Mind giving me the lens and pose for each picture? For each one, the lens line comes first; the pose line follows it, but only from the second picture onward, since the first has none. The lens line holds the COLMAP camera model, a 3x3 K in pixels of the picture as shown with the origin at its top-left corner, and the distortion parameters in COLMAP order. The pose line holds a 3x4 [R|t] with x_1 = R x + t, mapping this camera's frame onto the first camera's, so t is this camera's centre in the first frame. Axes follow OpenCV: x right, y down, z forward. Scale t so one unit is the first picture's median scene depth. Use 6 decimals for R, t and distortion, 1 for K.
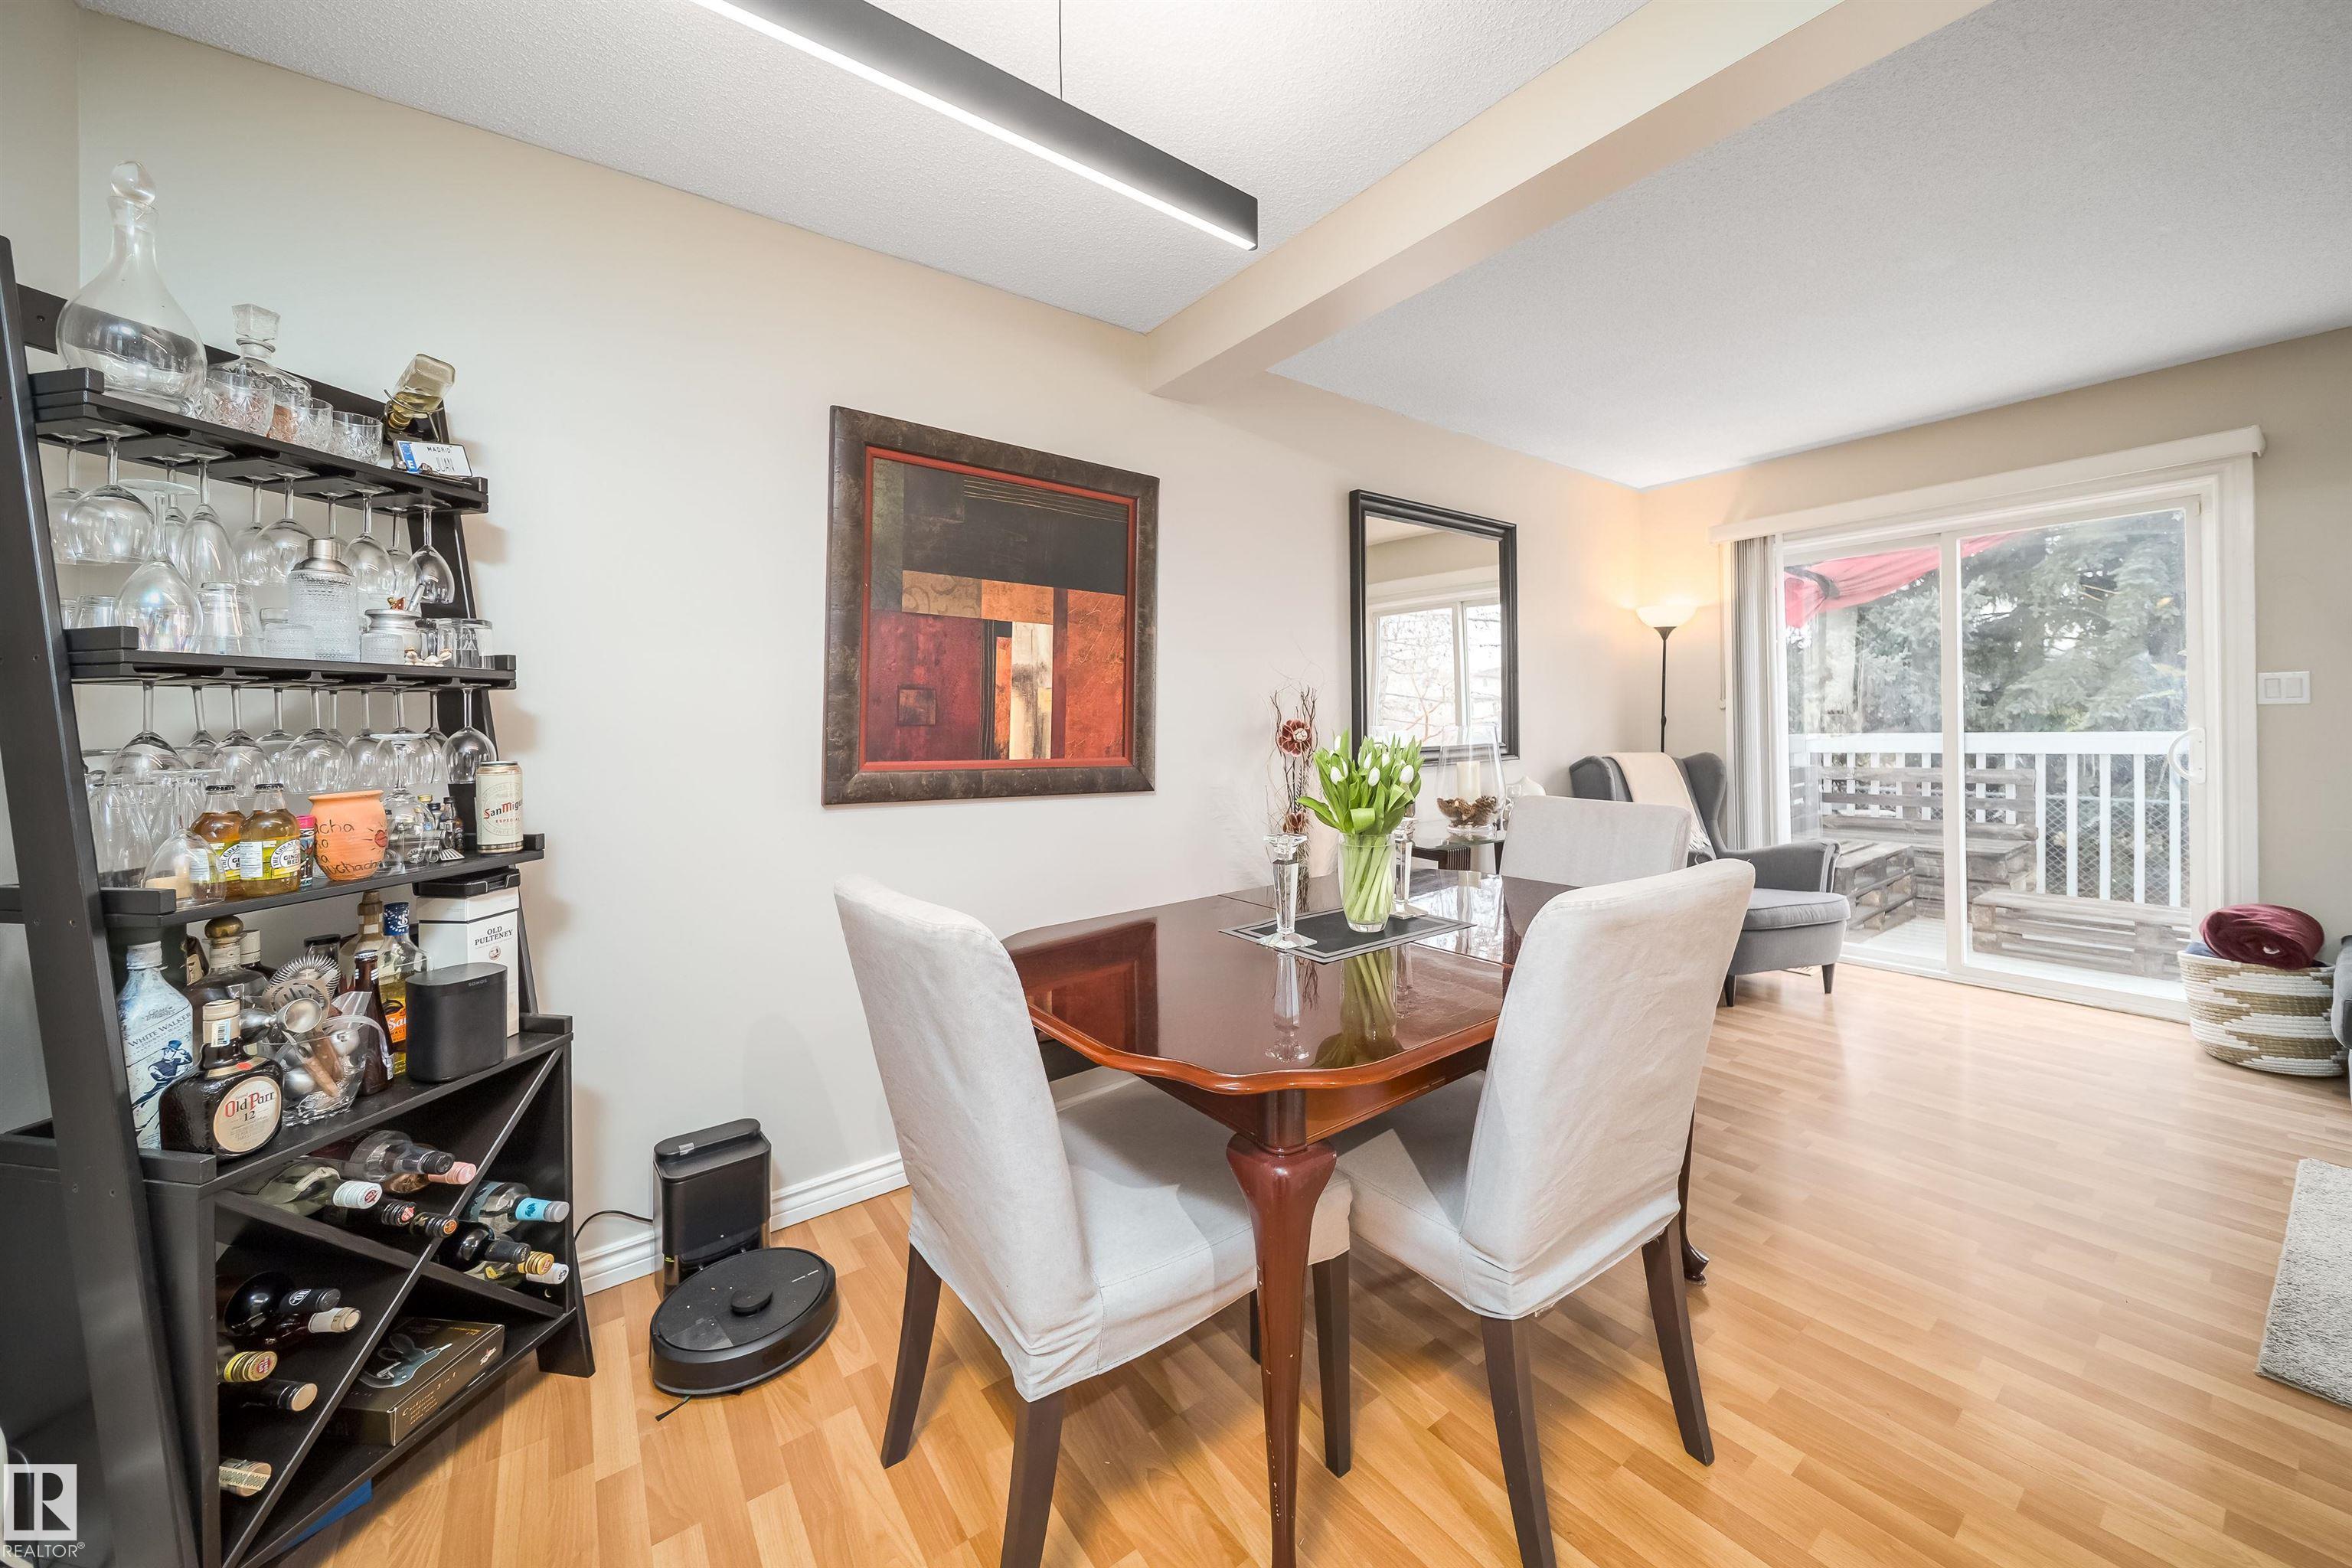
lens RADIAL K [[844.3, 0, 1165.9], [0, 844.3, 720.0], [0, 0, 1]] dist [-0.000689, -0.000618]
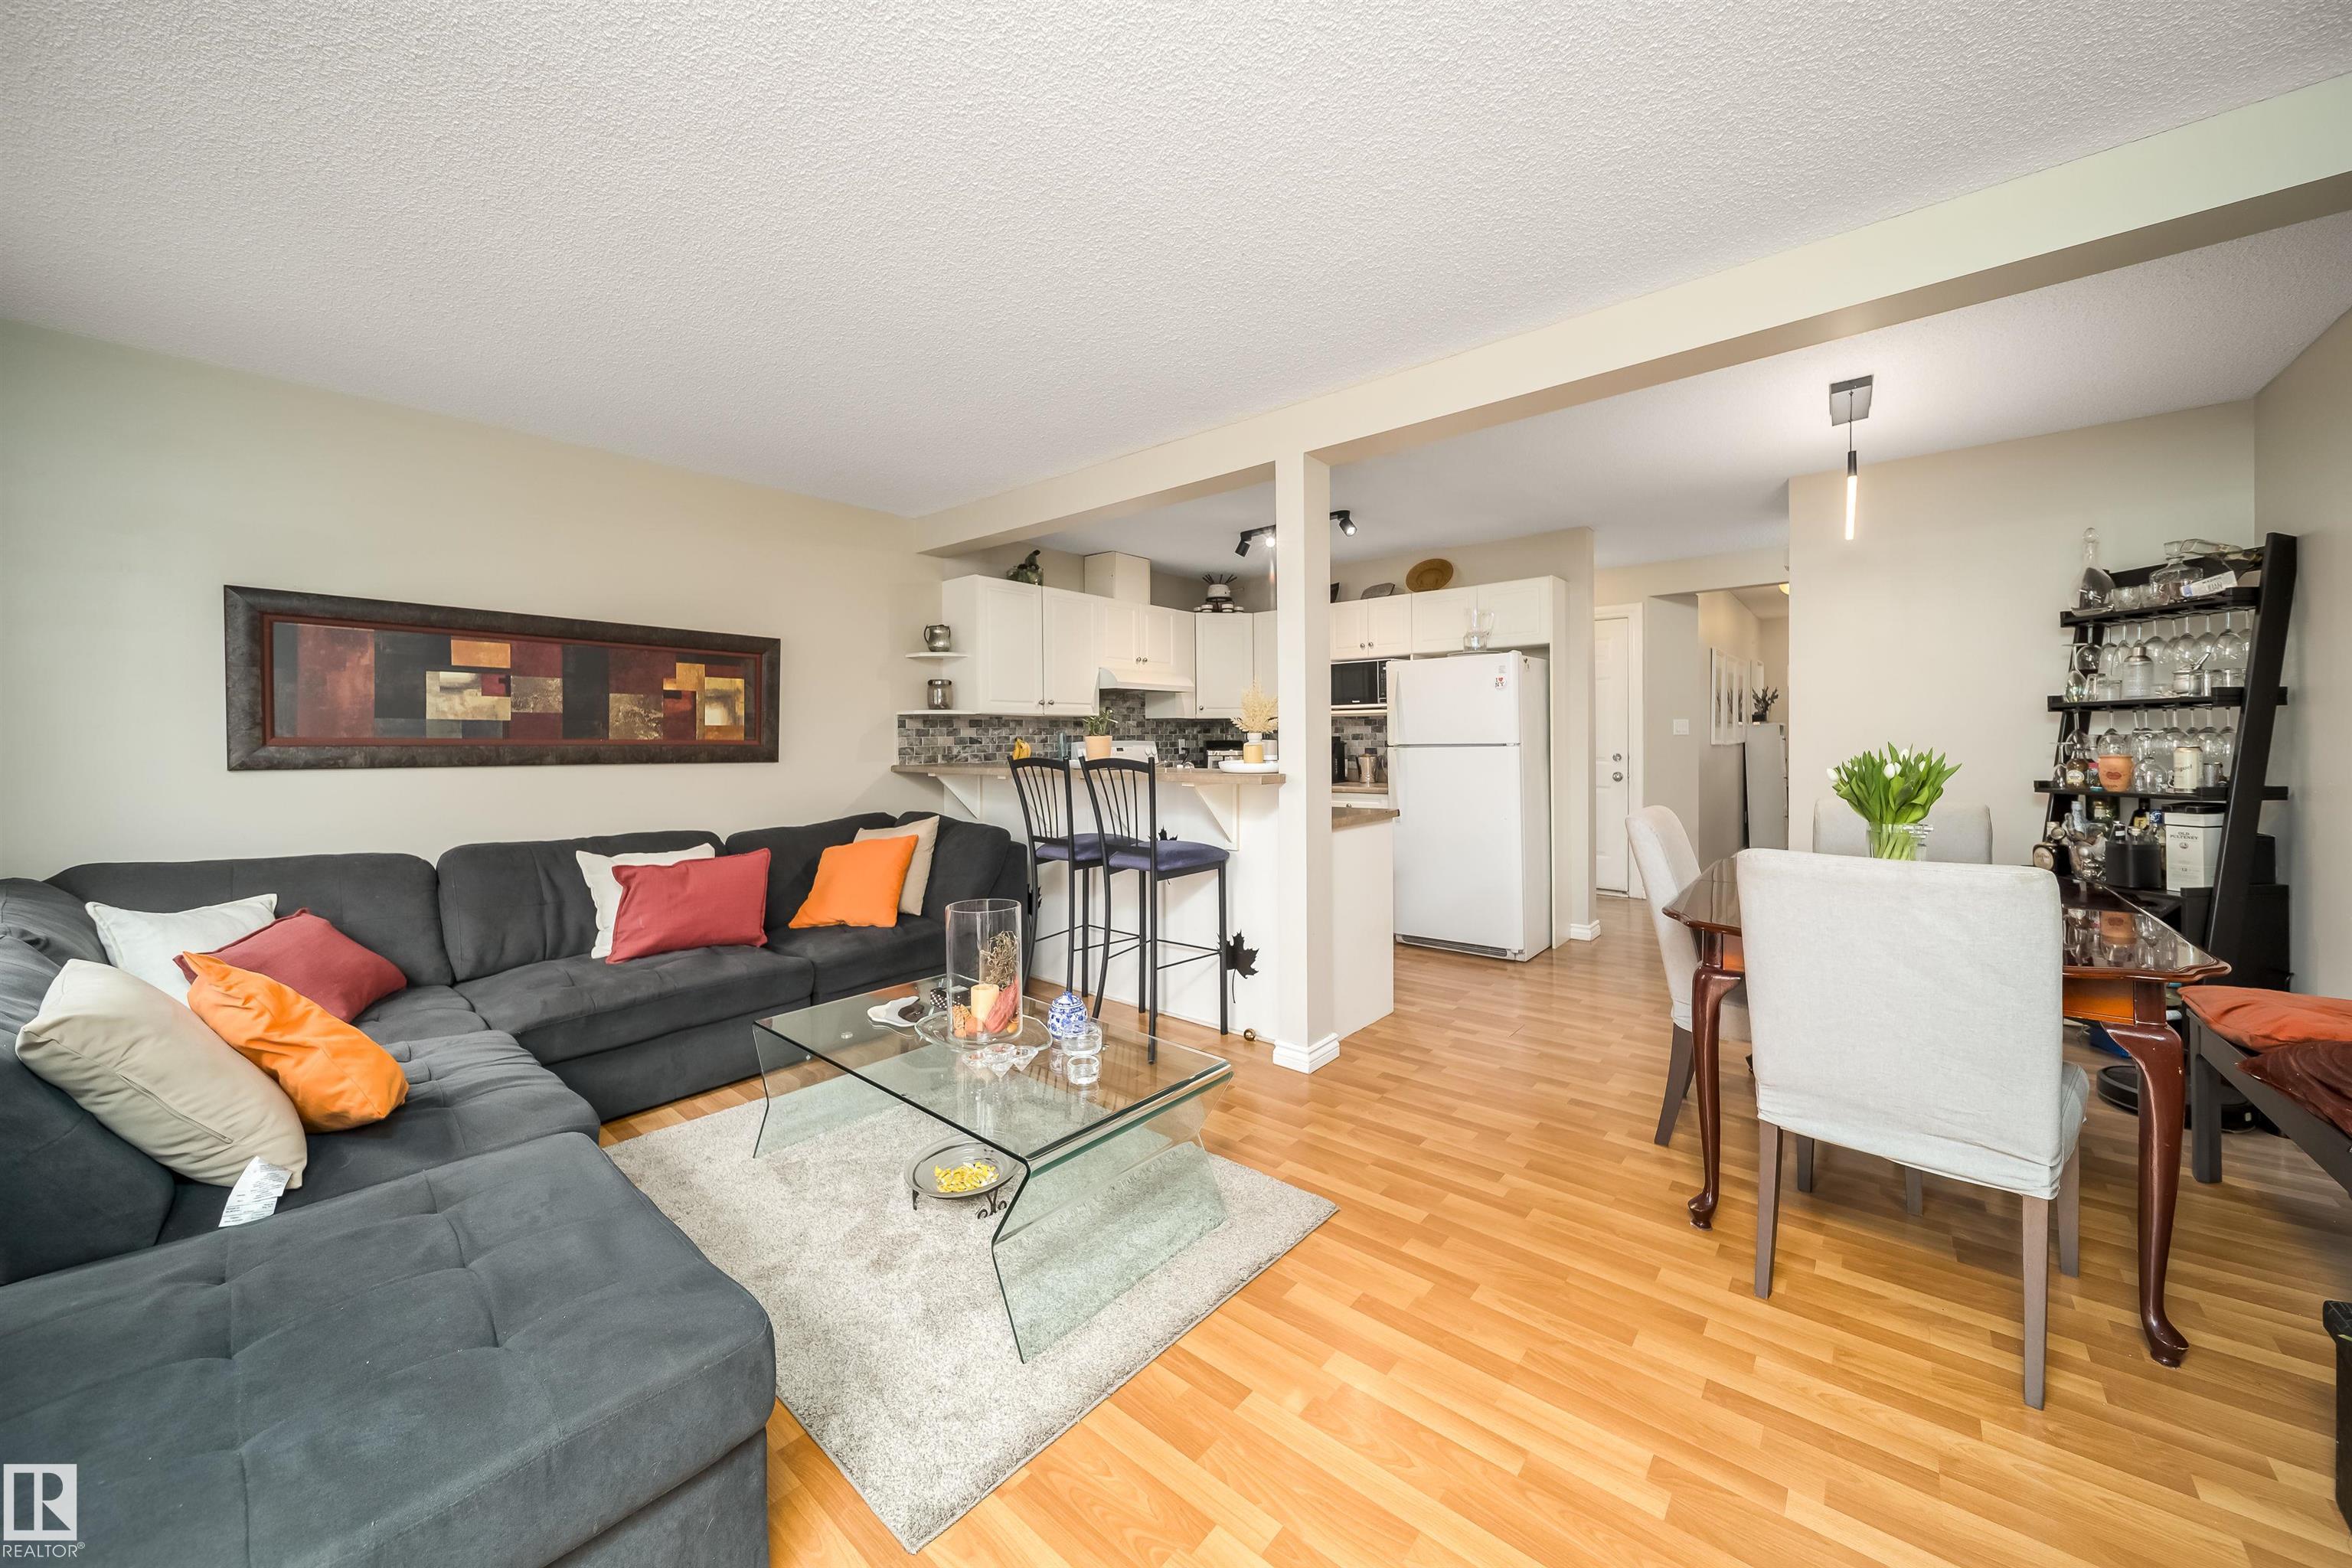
lens RADIAL K [[844.3, 0, 1180.1], [0, 844.3, 732.2], [0, 0, 1]] dist [-0.000689, -0.000618]
pose [[-0.970575, 0.026799, -0.239302, 1.278107], [0.028931, 0.999567, -0.005401, -0.026248], [0.239054, -0.012165, -0.970930, 1.582301]]
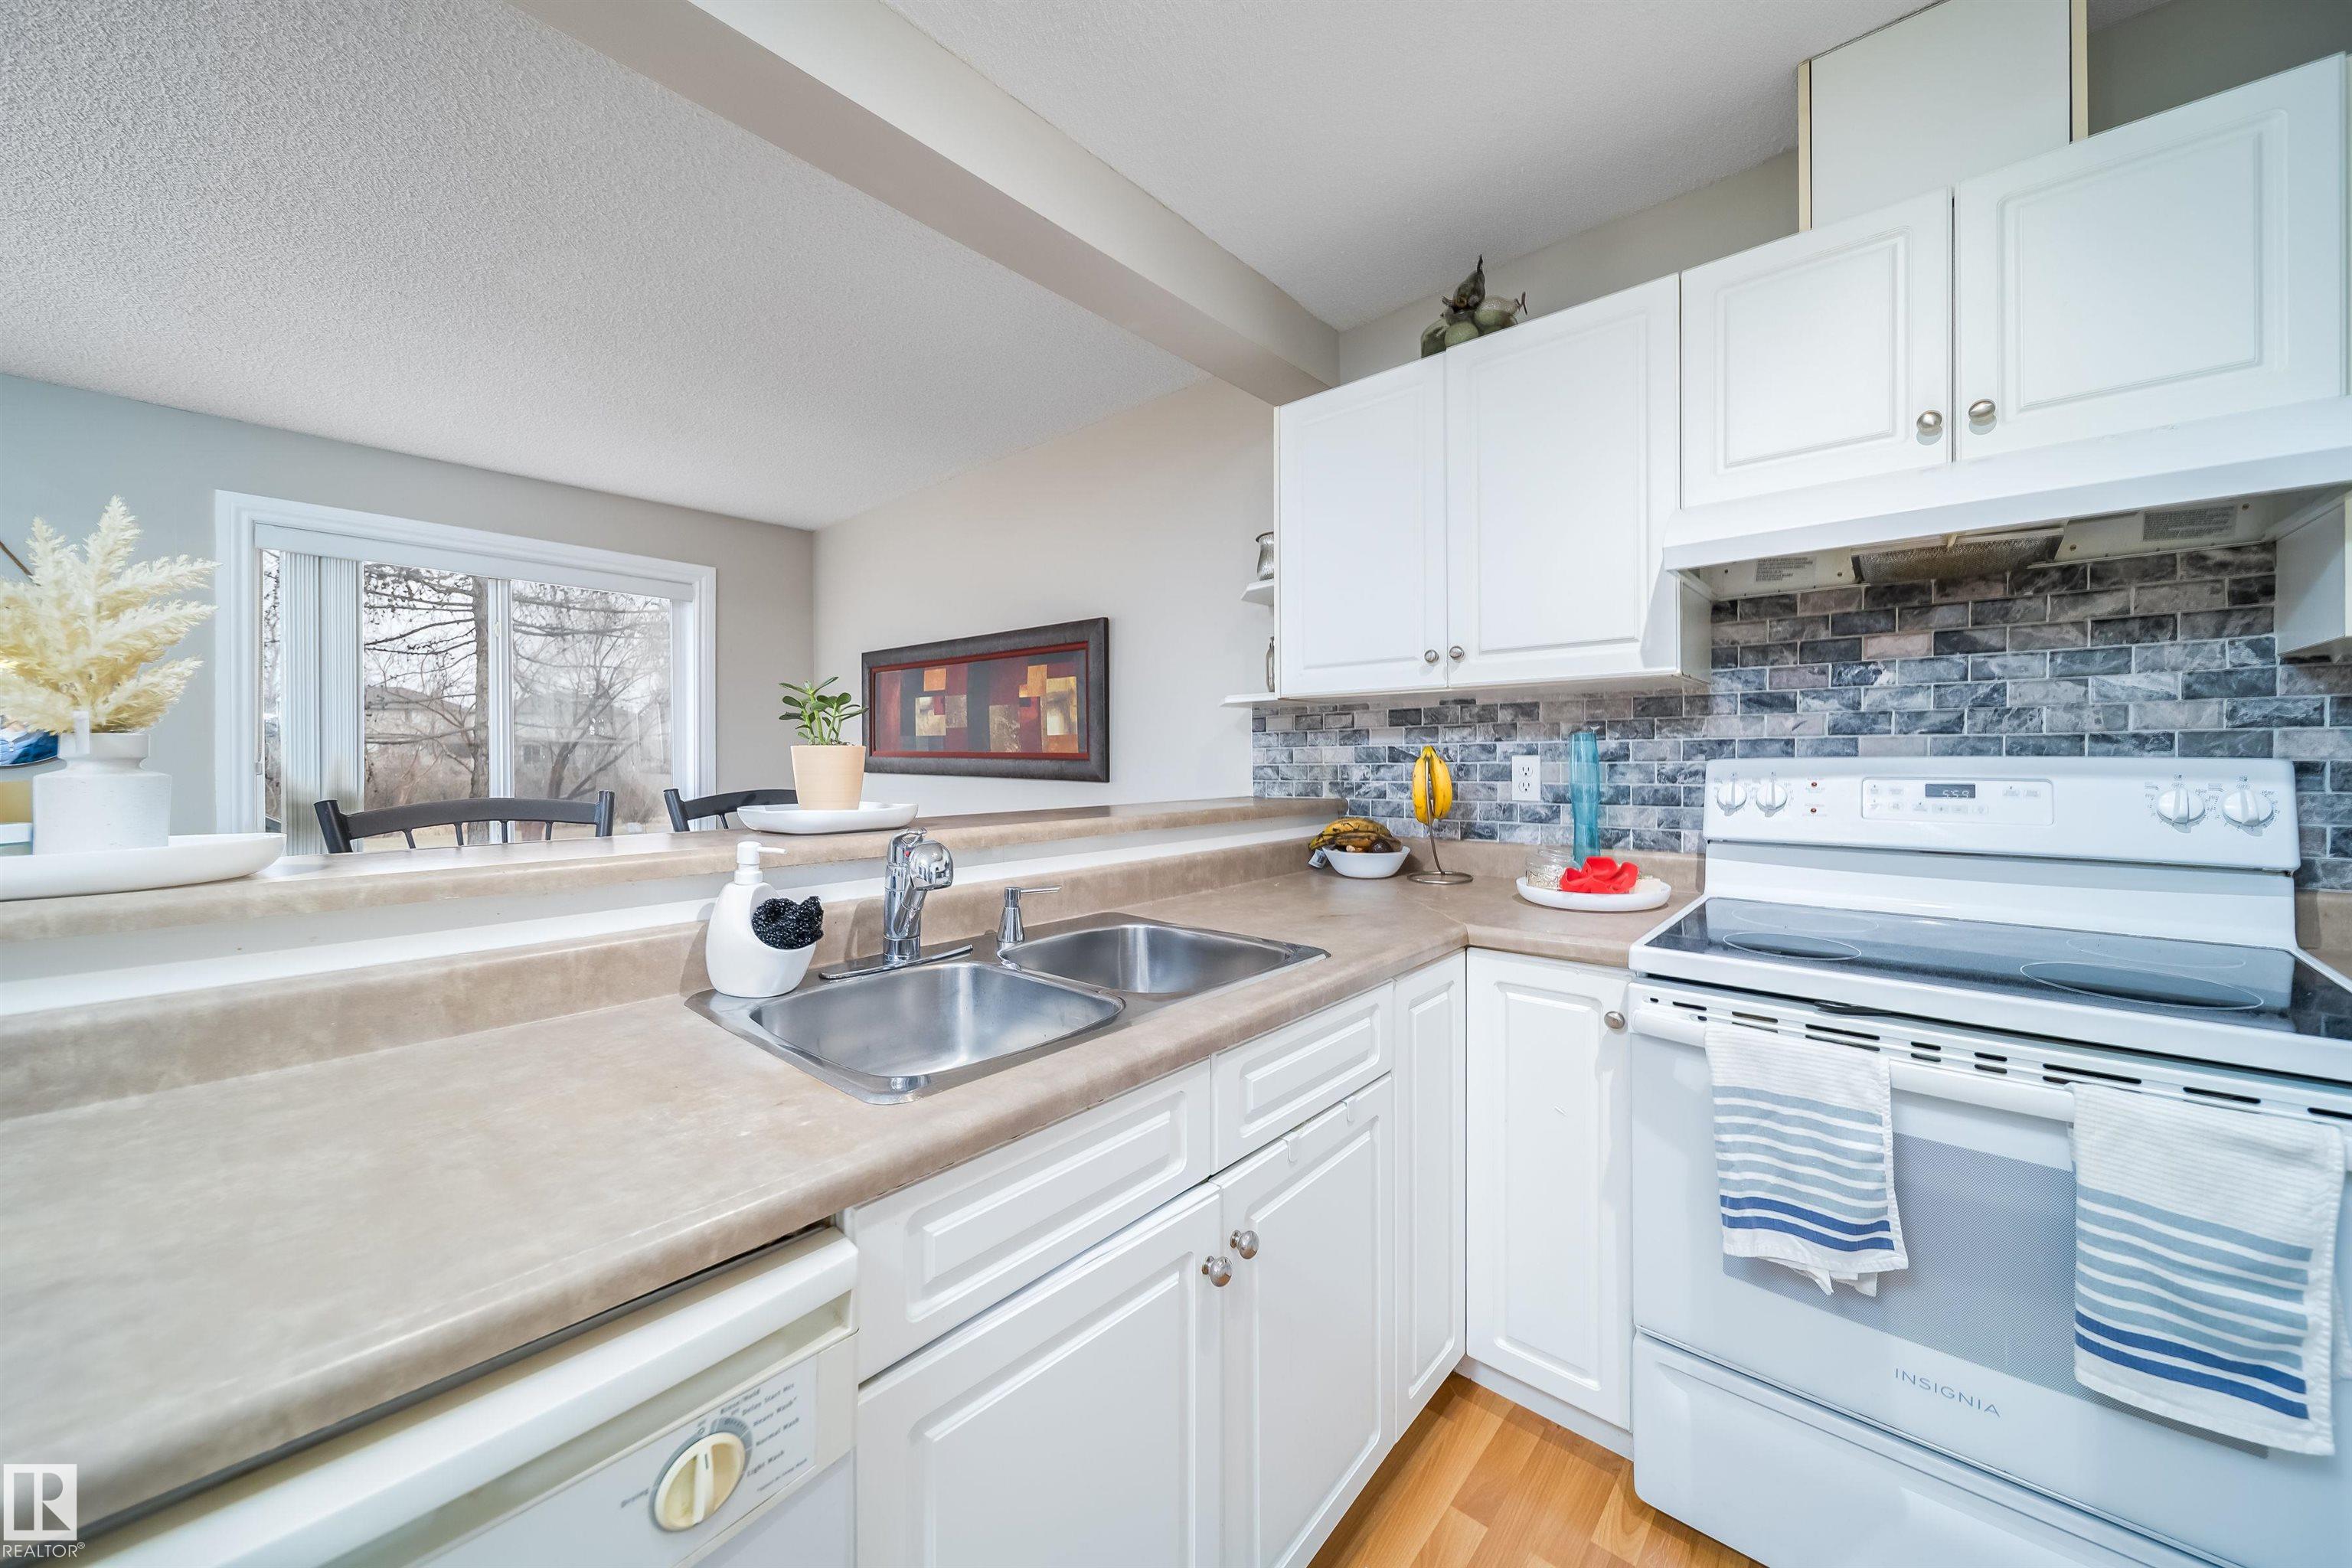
lens RADIAL K [[844.3, 0, 1176.2], [0, 844.3, 755.9], [0, 0, 1]] dist [-0.000689, -0.000618]
pose [[-0.216567, 0.022326, 0.976012, 0.319605], [0.005967, 0.999750, -0.021545, -0.009329], [-0.976249, 0.001158, -0.216646, -0.228195]]
